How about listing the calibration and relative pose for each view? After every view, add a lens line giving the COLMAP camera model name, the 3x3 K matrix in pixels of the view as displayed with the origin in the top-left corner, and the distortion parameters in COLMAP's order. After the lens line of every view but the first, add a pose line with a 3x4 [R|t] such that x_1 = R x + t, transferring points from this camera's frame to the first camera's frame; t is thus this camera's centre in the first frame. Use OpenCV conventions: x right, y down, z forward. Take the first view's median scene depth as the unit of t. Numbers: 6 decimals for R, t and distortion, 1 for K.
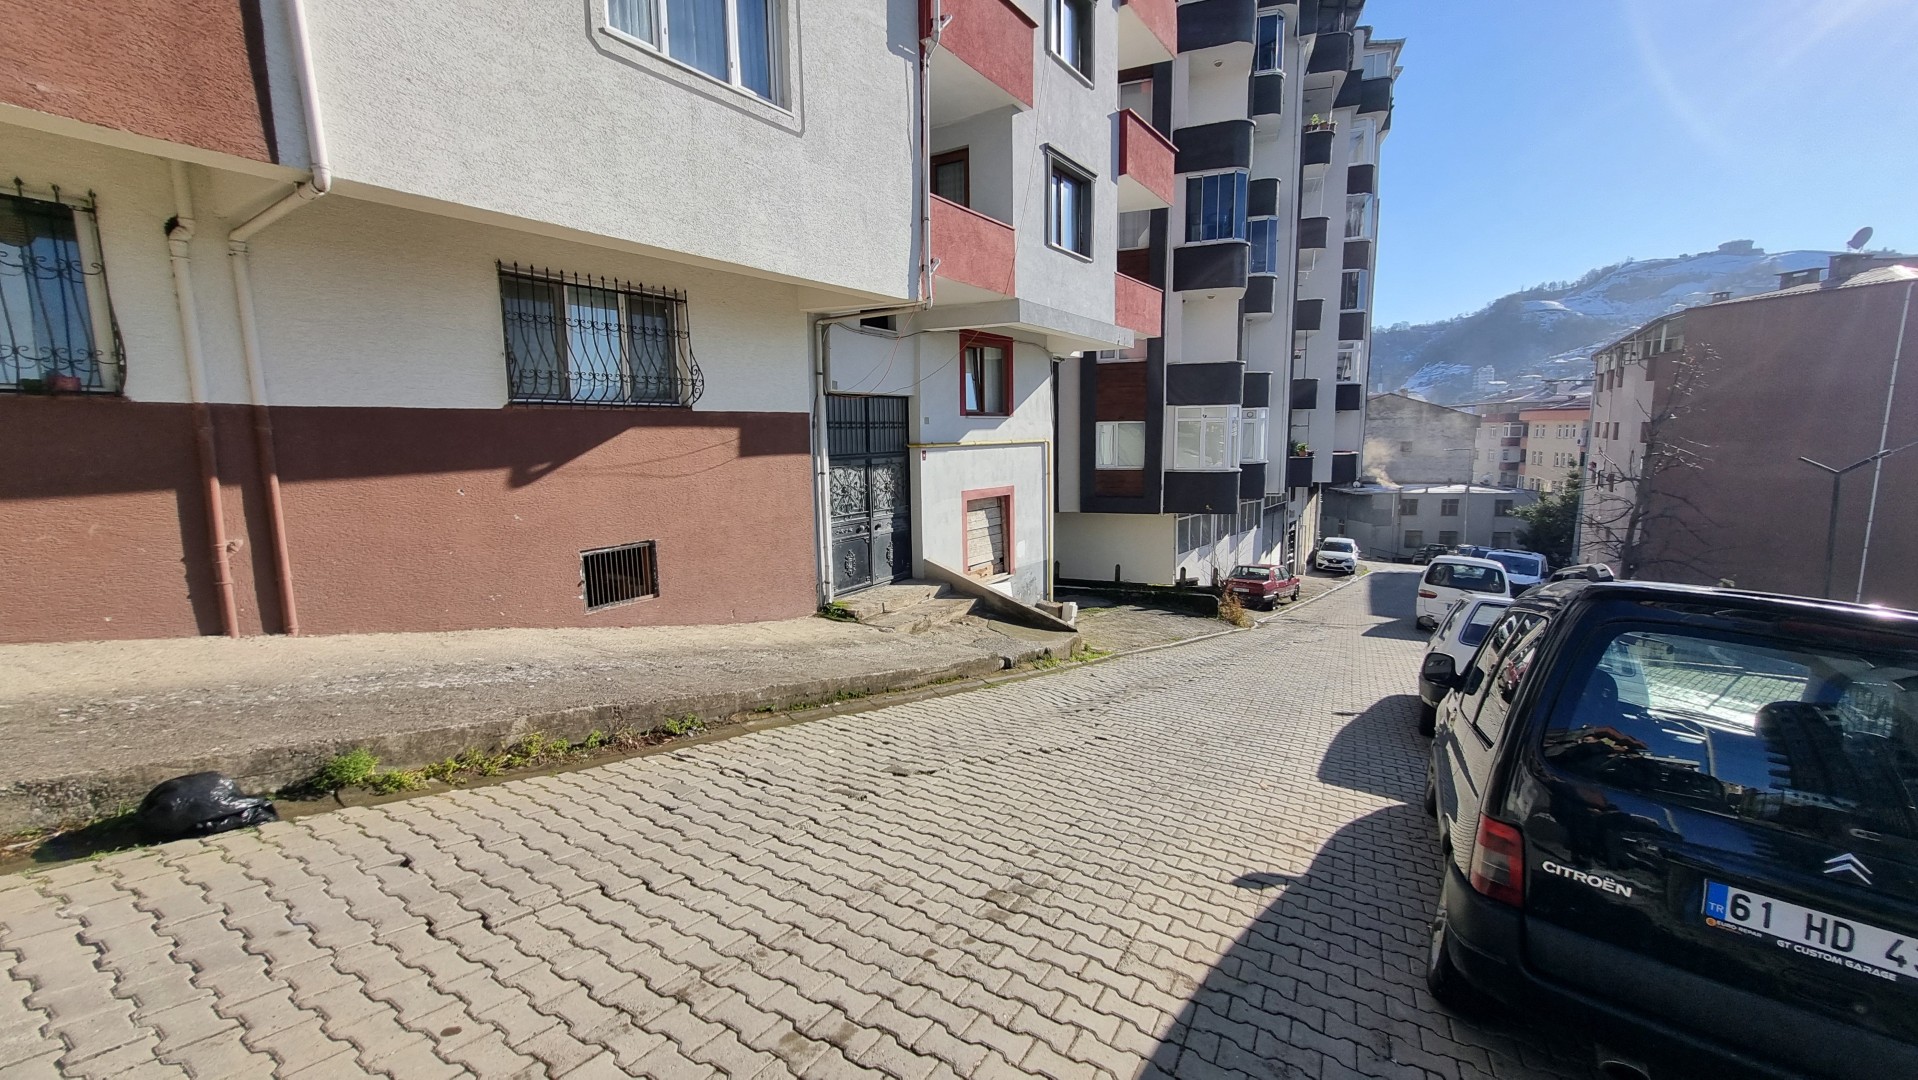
lens RADIAL K [[744.5, 0, 935.0], [0, 744.5, 535.8], [0, 0, 1]] dist [-0.001844, -0.000536]
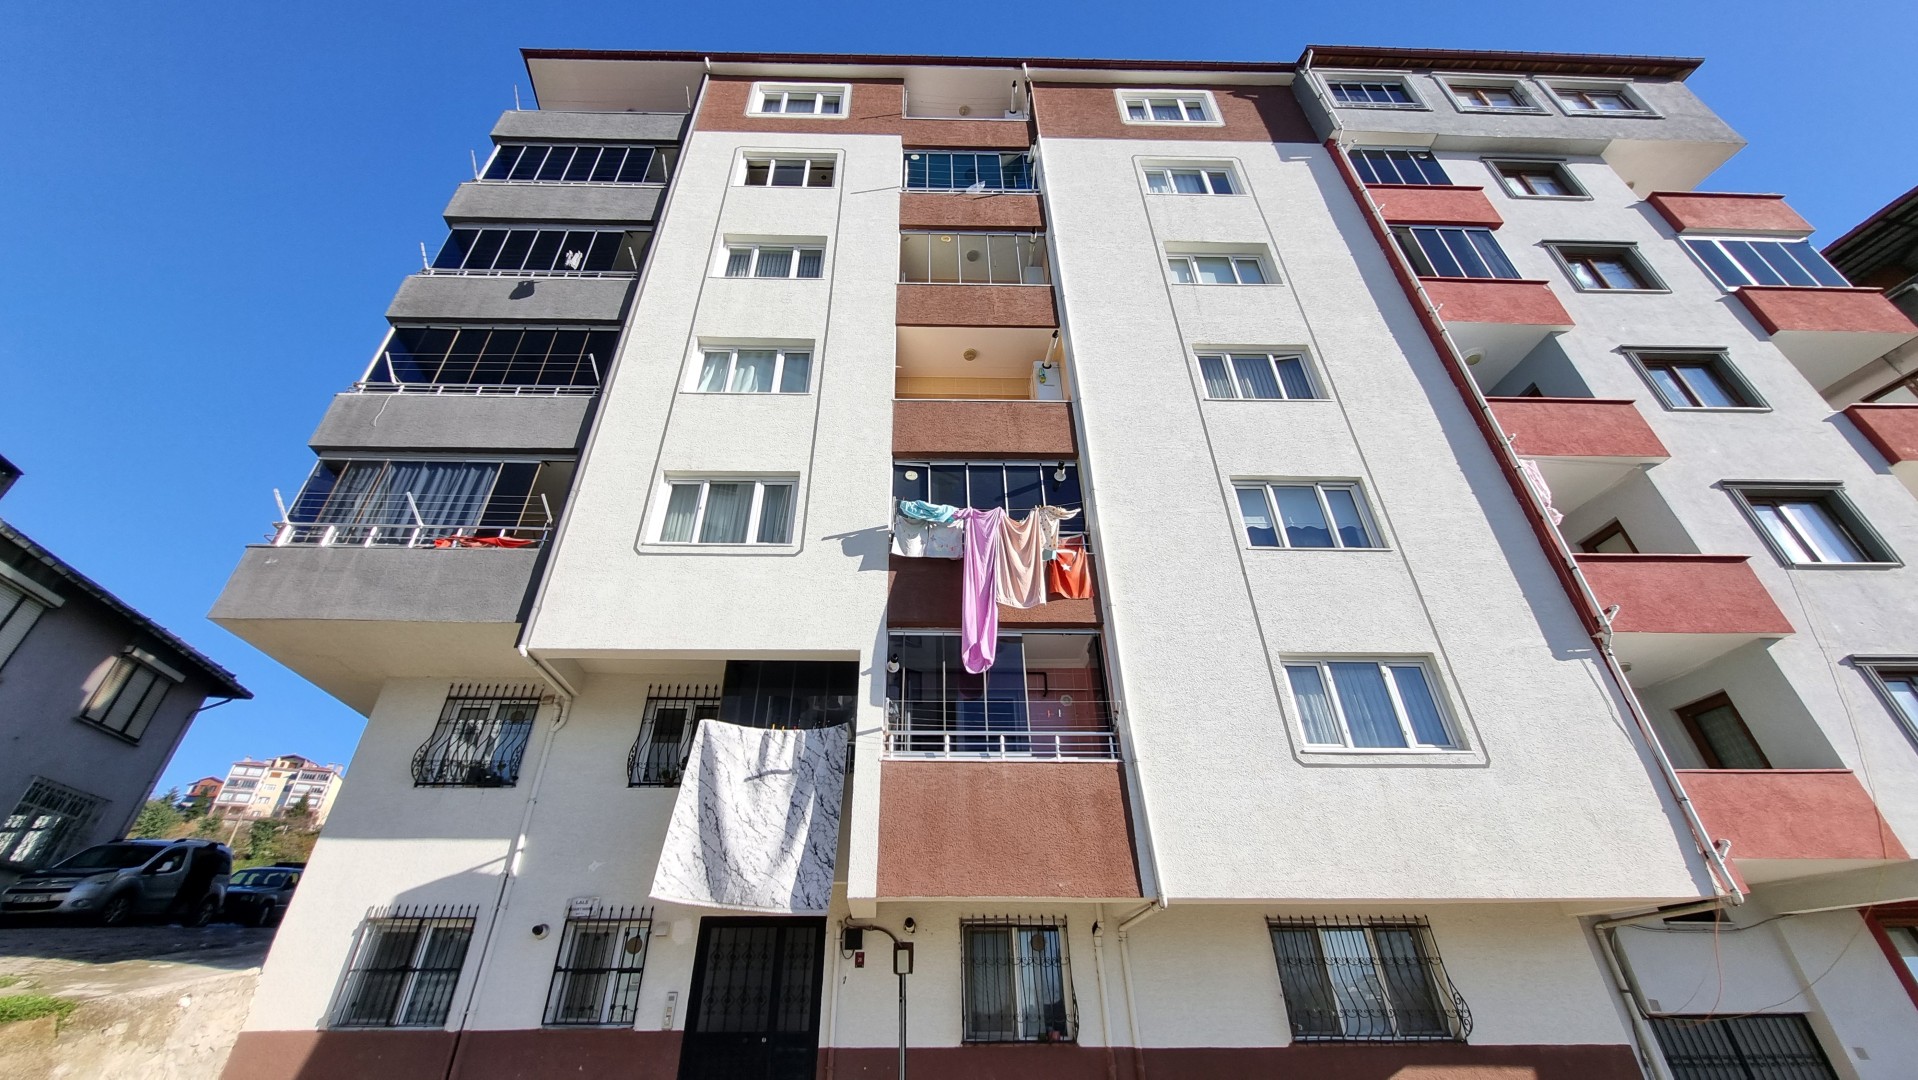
lens RADIAL K [[744.5, 0, 935.0], [0, 744.5, 535.8], [0, 0, 1]] dist [-0.001844, -0.000536]
pose [[0.596237, -0.432173, -0.676556, 0.218284], [-0.119129, 0.785777, -0.606929, -0.016403], [0.793921, 0.442471, 0.417025, -0.284857]]
